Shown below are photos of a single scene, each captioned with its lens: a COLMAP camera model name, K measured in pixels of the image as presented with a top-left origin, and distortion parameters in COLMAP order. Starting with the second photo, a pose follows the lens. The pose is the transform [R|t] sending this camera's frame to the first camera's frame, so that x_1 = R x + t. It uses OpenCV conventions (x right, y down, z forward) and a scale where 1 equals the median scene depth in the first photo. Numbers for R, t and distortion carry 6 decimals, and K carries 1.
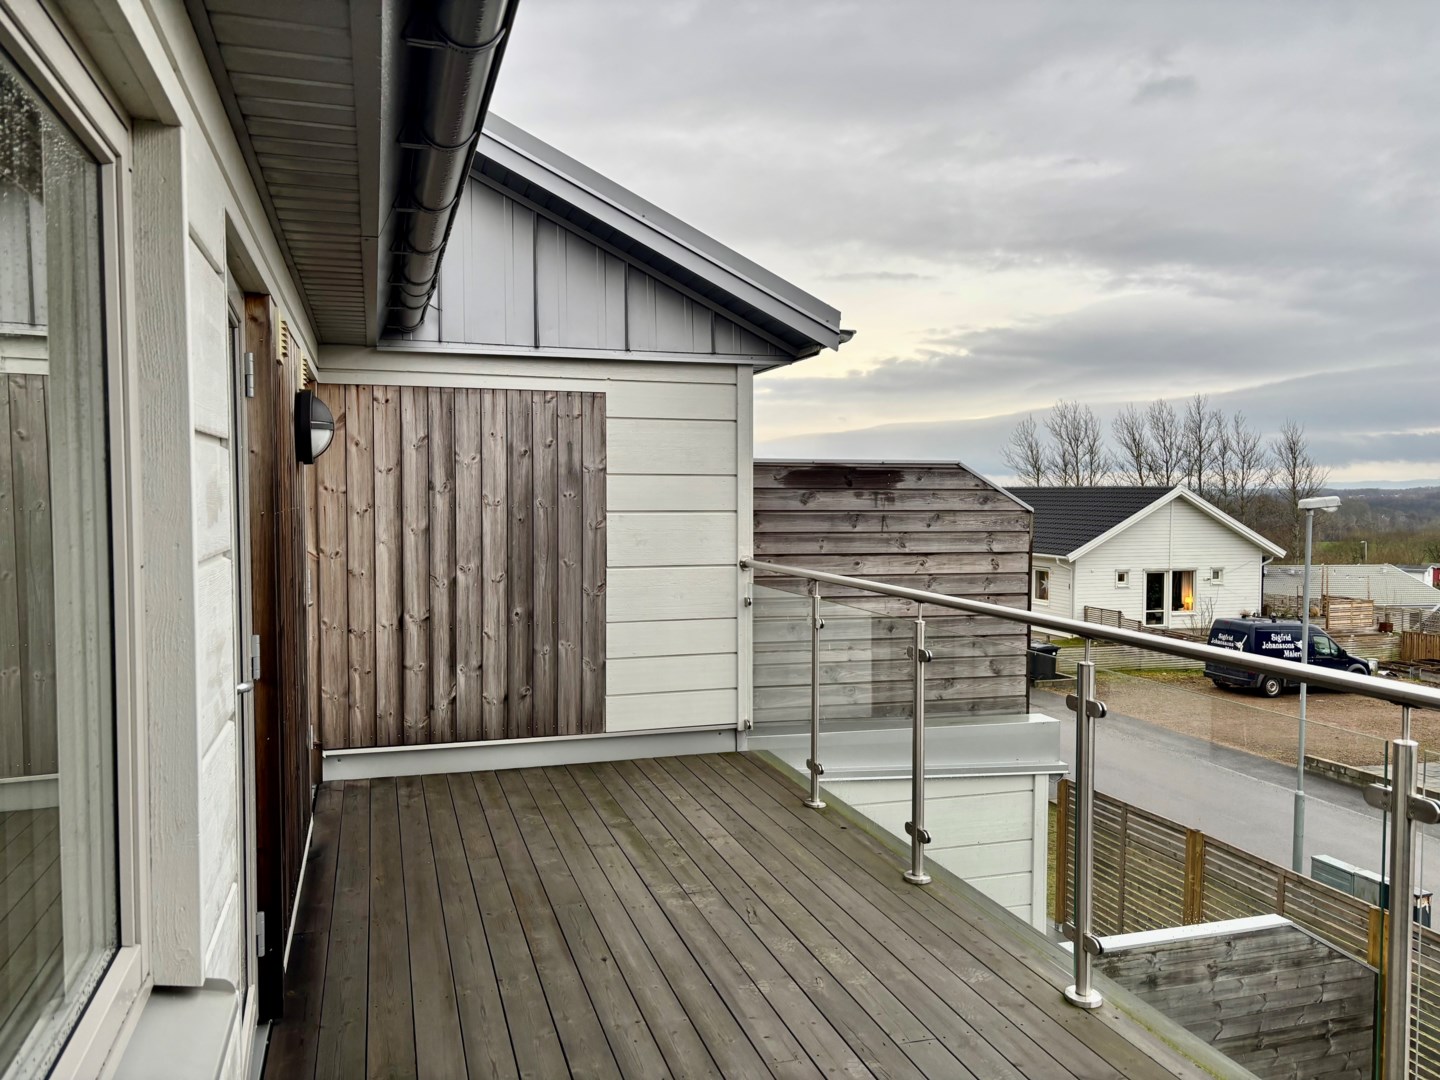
lens RADIAL K [[1090.0, 0, 713.3], [0, 1090.0, 530.8], [0, 0, 1]] dist [0.084124, -0.042819]
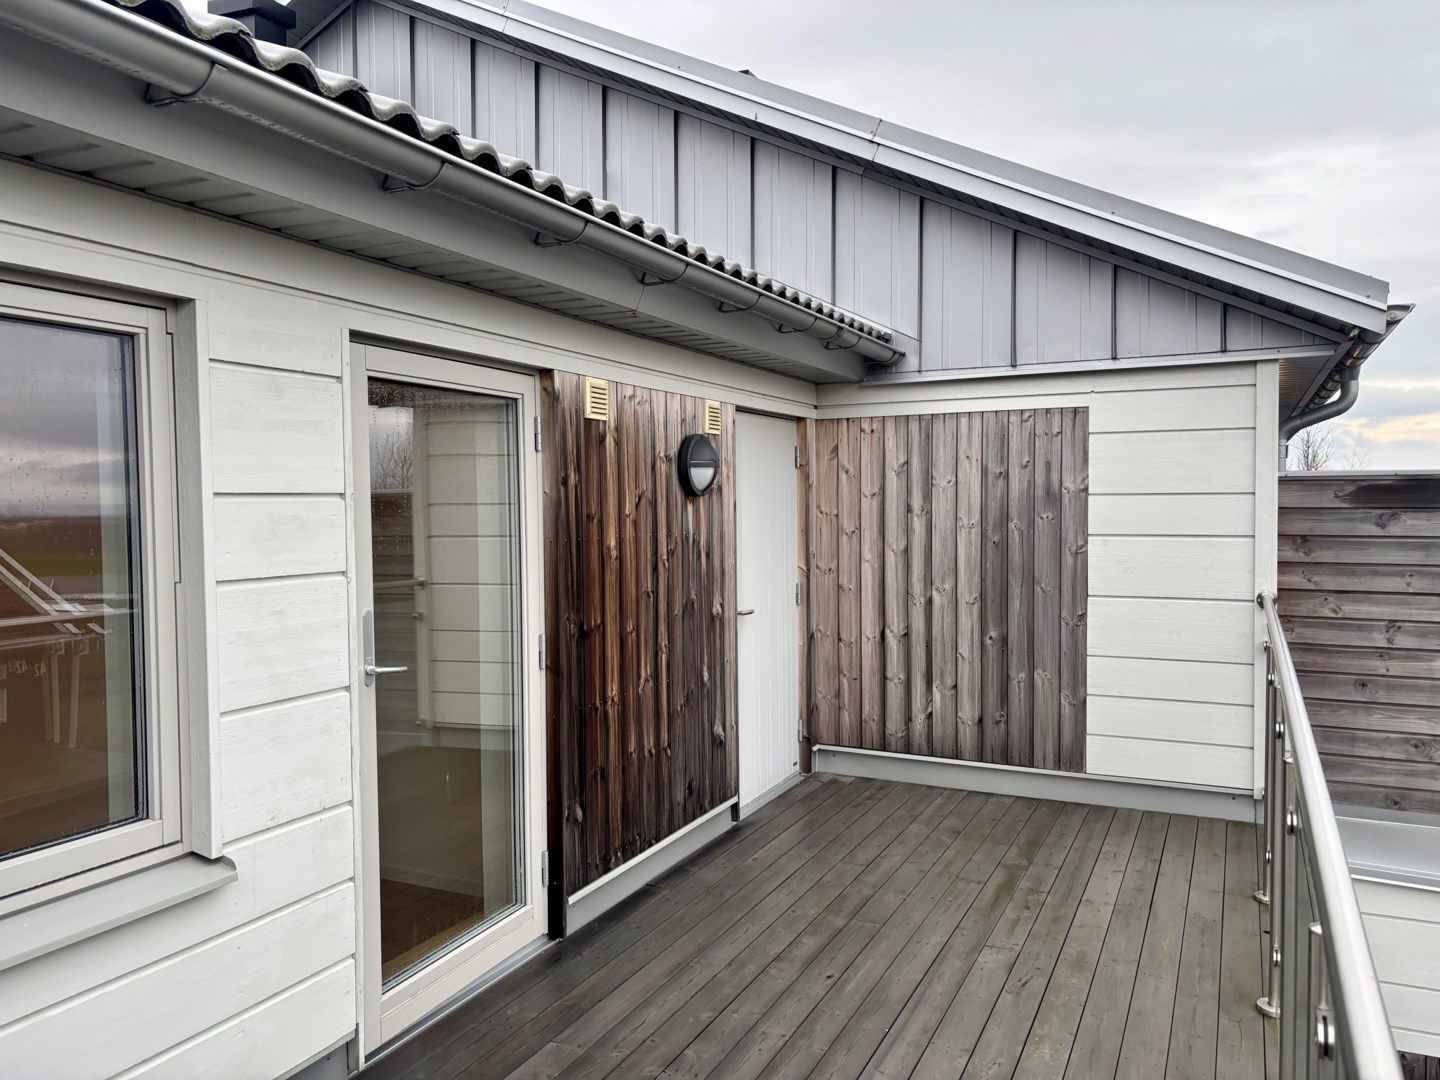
lens RADIAL K [[1090.0, 0, 721.9], [0, 1090.0, 543.0], [0, 0, 1]] dist [0.084124, -0.042819]
pose [[0.742630, 0.018634, -0.669443, 0.307401], [-0.017369, 0.999812, 0.008561, -0.013988], [0.669477, 0.005270, 0.742815, 0.099287]]
